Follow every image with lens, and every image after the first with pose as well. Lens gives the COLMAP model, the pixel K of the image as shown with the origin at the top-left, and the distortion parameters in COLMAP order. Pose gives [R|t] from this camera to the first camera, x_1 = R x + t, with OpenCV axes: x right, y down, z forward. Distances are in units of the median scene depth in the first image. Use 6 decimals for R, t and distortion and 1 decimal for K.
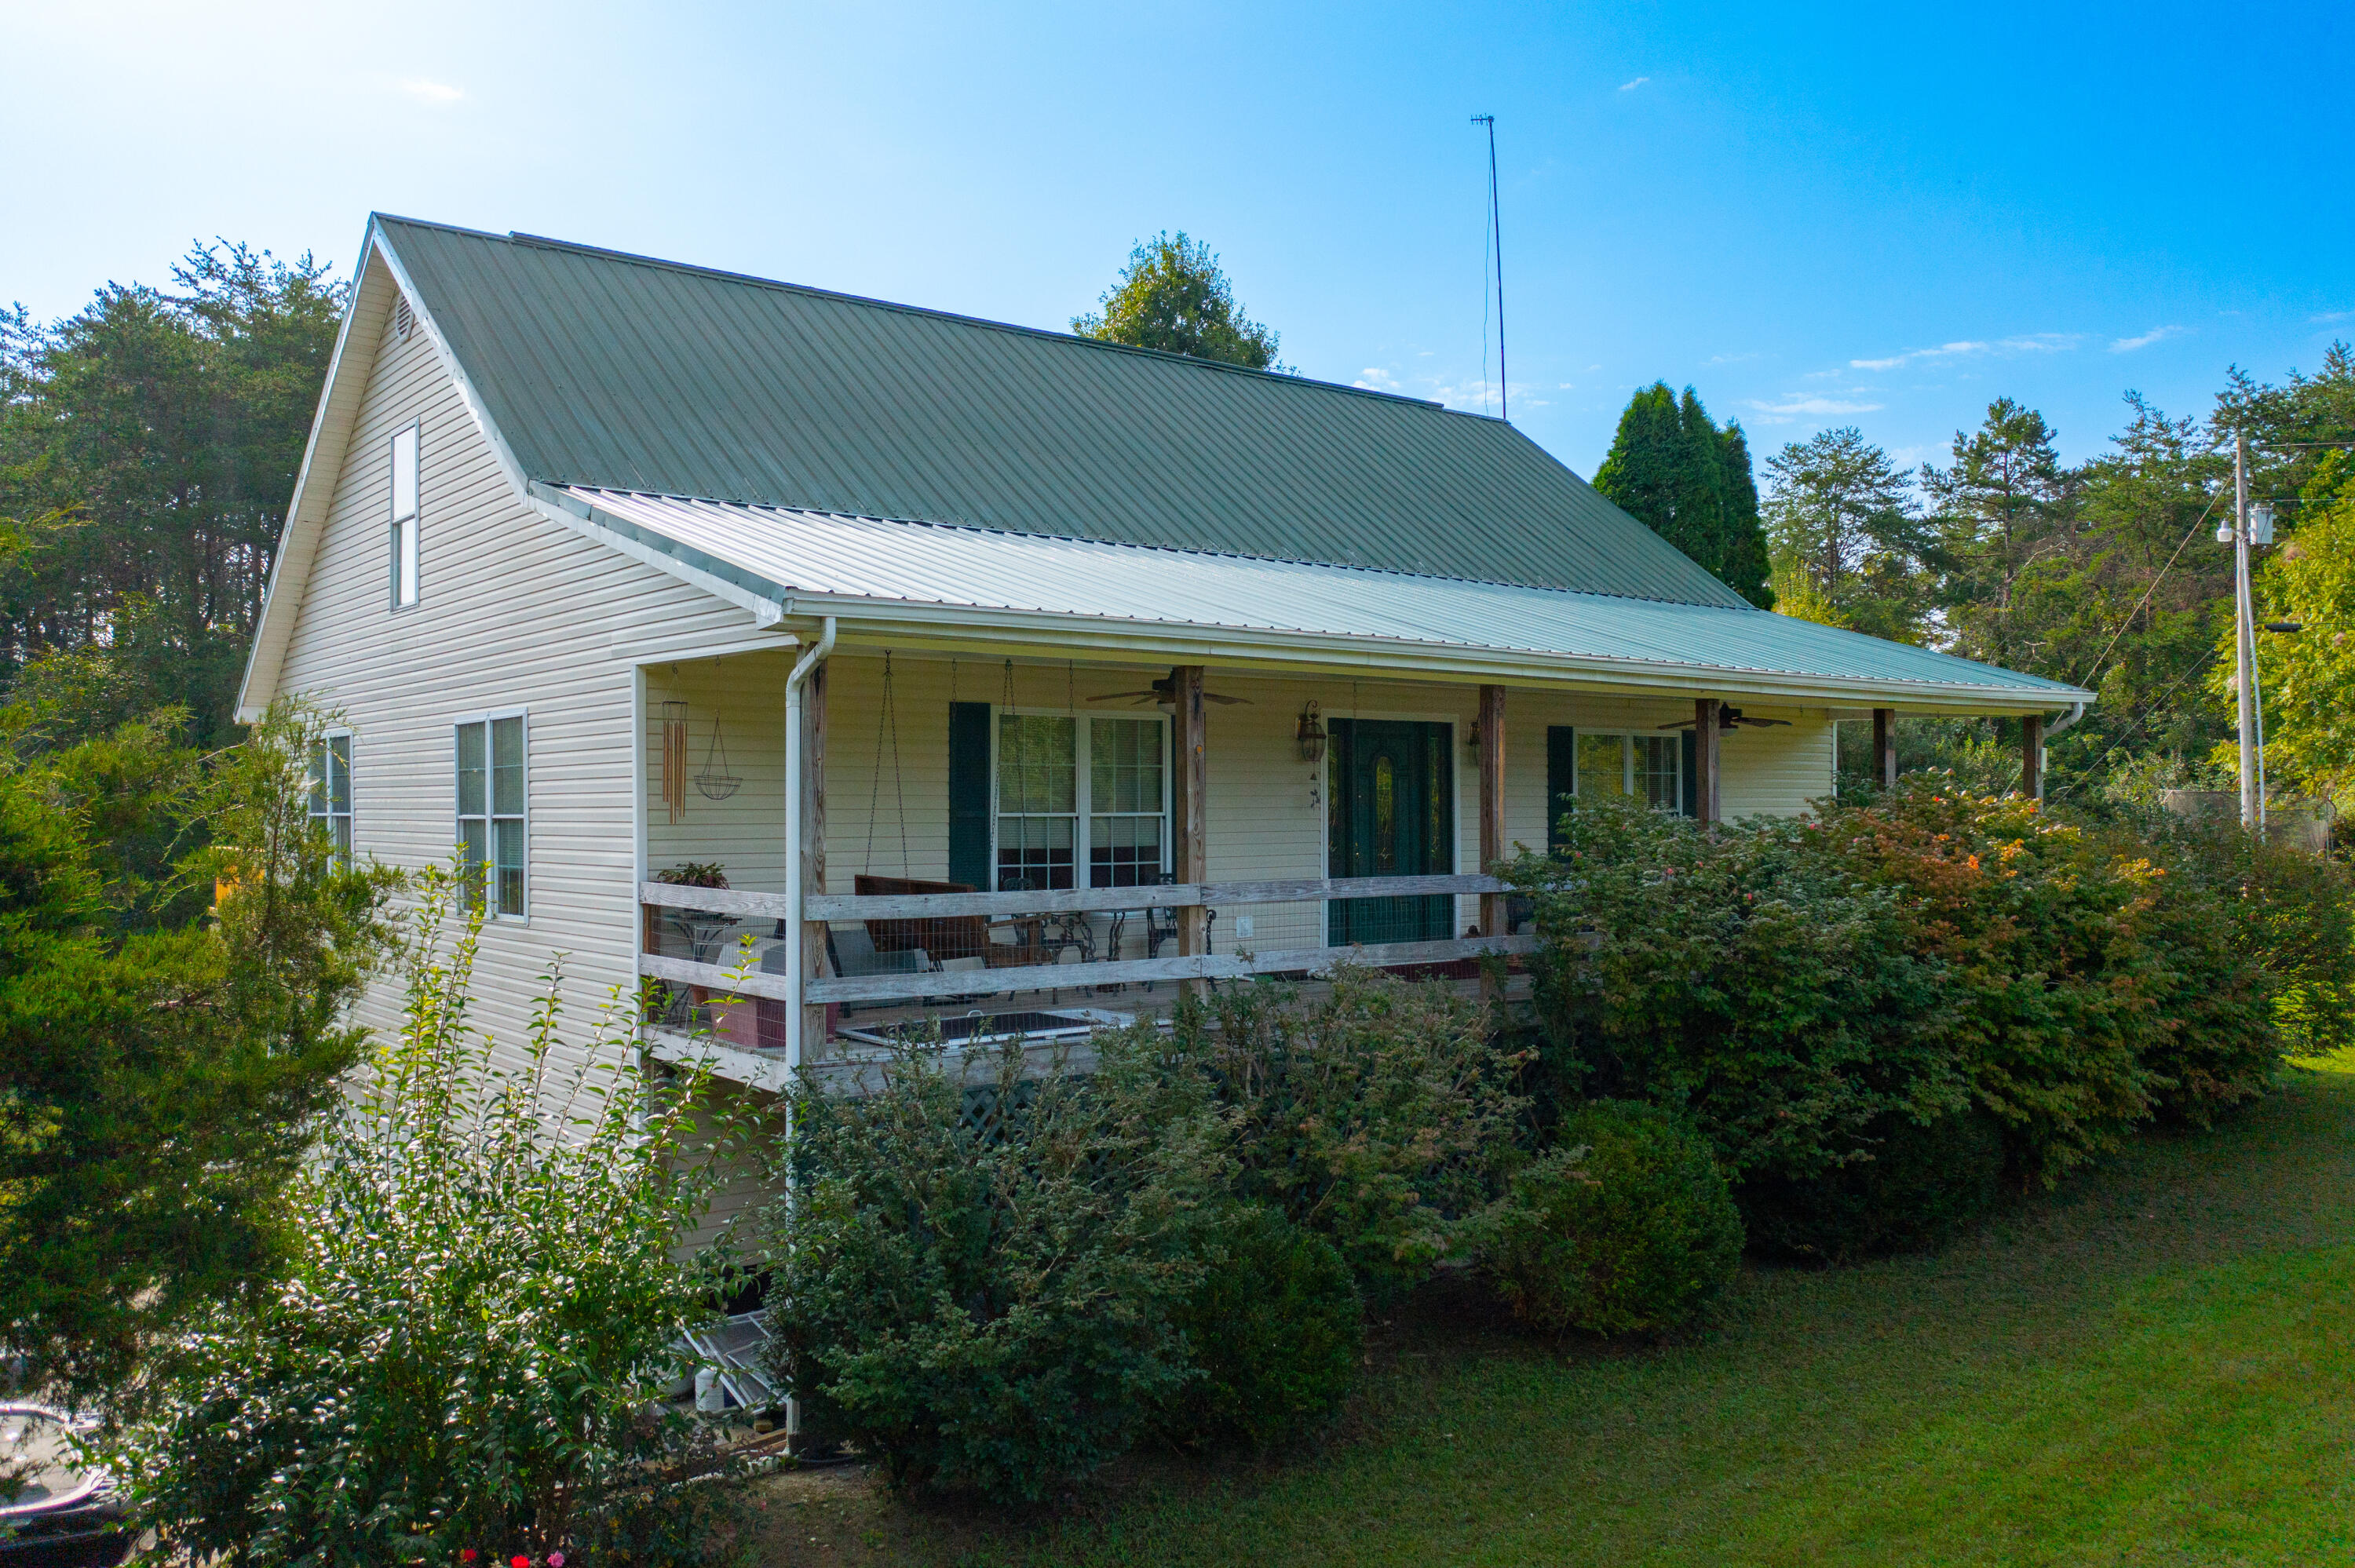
lens RADIAL K [[1845.7, 0, 1172.0], [0, 1845.7, 794.8], [0, 0, 1]] dist [-0.003810, -0.006706]
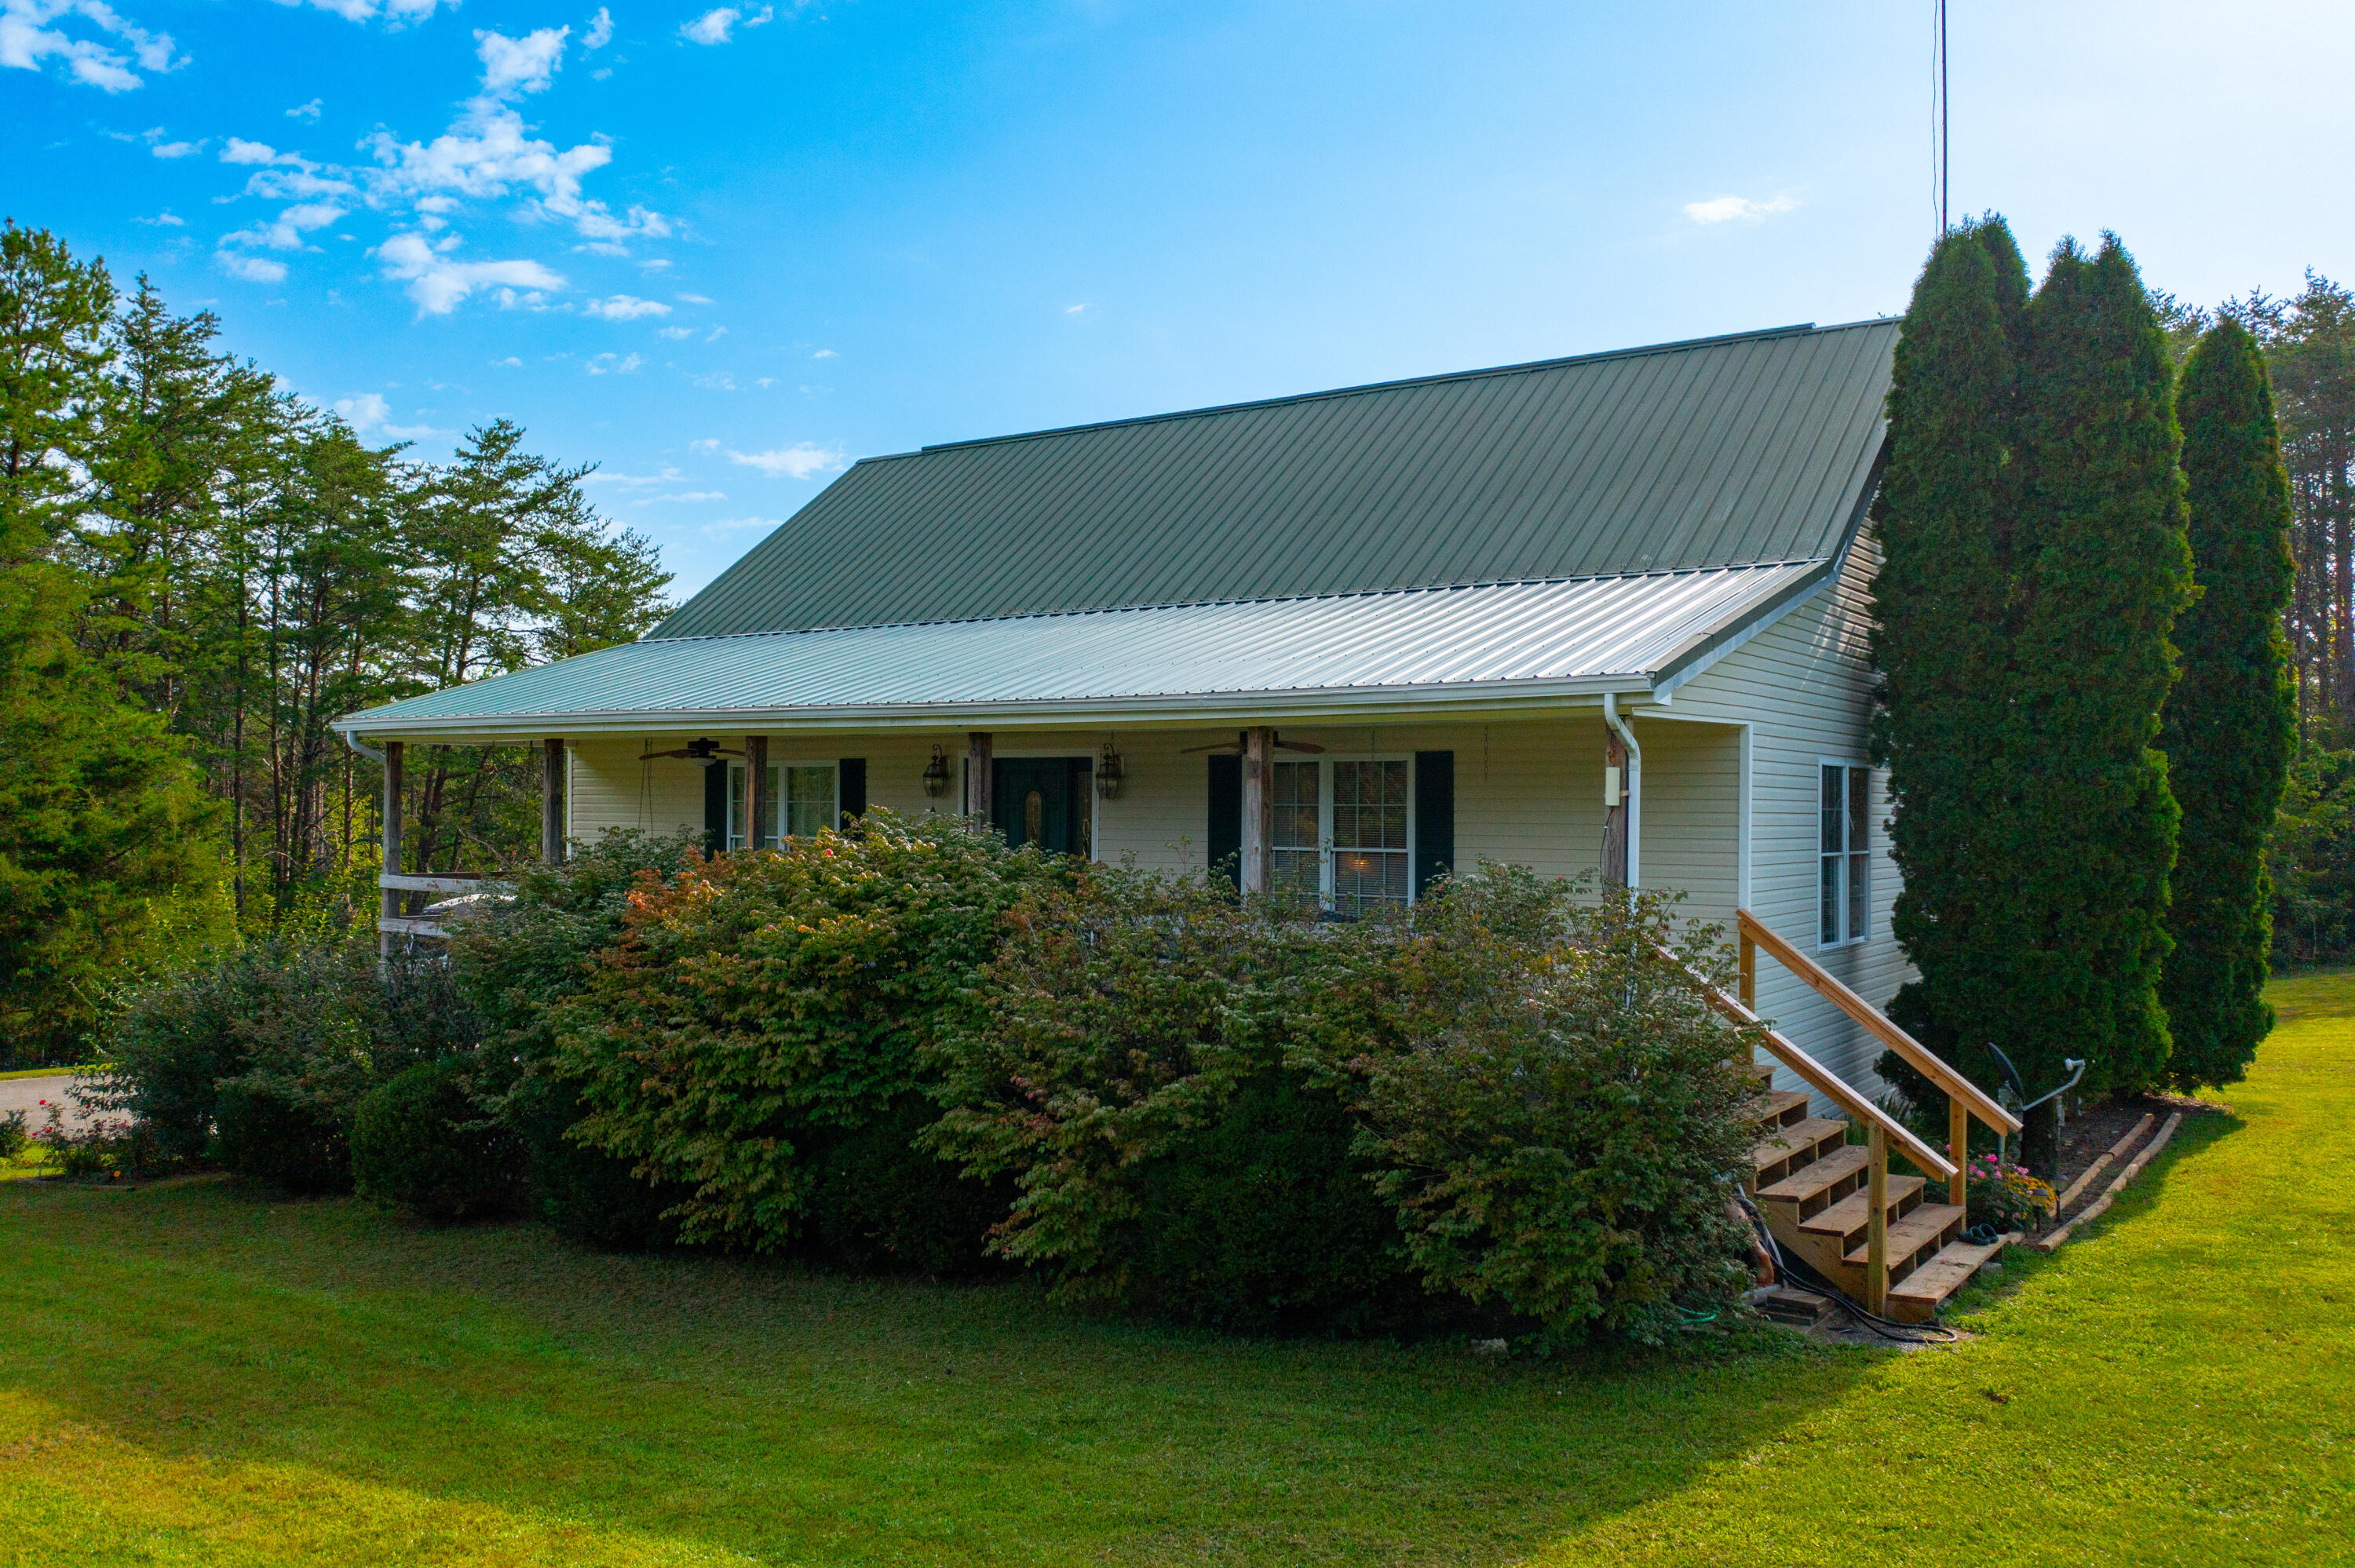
lens RADIAL K [[1848.1, 0, 1180.4], [0, 1848.1, 794.6], [0, 0, 1]] dist [-0.011470, 0.000430]
pose [[0.296878, -0.006368, -0.954894, 1.413499], [-0.006173, 0.999944, -0.008587, -0.011901], [0.954895, 0.008444, 0.296823, 0.915772]]
